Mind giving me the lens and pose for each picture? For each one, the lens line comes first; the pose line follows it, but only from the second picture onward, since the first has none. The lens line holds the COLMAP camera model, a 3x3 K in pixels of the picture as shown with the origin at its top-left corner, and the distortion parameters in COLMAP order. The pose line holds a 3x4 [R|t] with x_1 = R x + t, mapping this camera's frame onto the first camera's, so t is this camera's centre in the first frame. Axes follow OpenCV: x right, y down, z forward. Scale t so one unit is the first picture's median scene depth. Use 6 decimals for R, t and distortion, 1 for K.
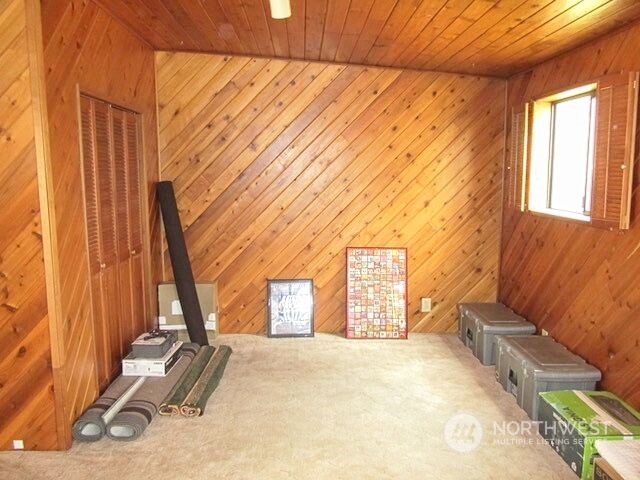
lens RADIAL K [[527.1, 0, 320.3], [0, 527.1, 239.1], [0, 0, 1]] dist [-0.030426, -0.003875]
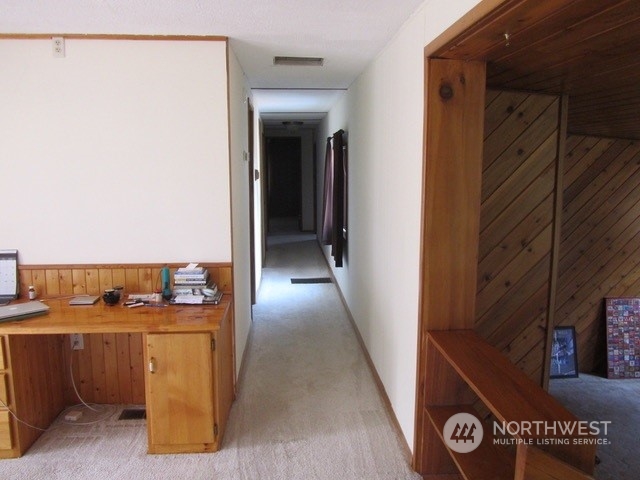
lens RADIAL K [[527.1, 0, 322.5], [0, 527.1, 241.1], [0, 0, 1]] dist [-0.030426, -0.003875]
pose [[0.999233, -0.001718, 0.039133, -0.606425], [0.001076, 0.999865, 0.016406, -0.126604], [-0.039156, -0.016352, 0.999099, -0.095939]]
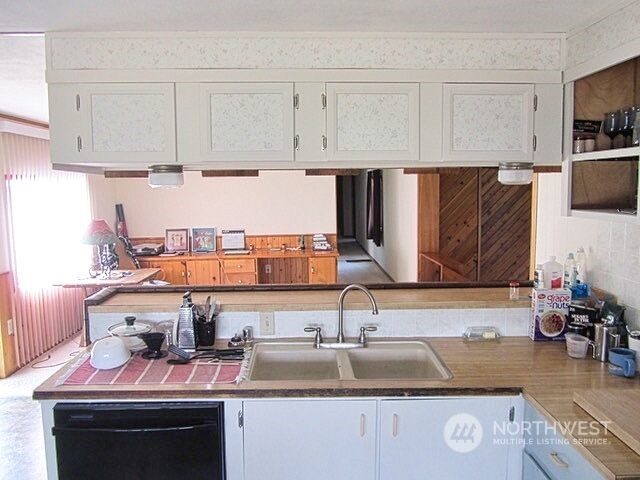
lens RADIAL K [[527.1, 0, 316.7], [0, 527.1, 240.8], [0, 0, 1]] dist [-0.030426, -0.003875]
pose [[0.999829, -0.013853, -0.012233, -0.733904], [0.013529, 0.999566, -0.026168, -0.027869], [0.012591, 0.025998, 0.999583, -0.952339]]
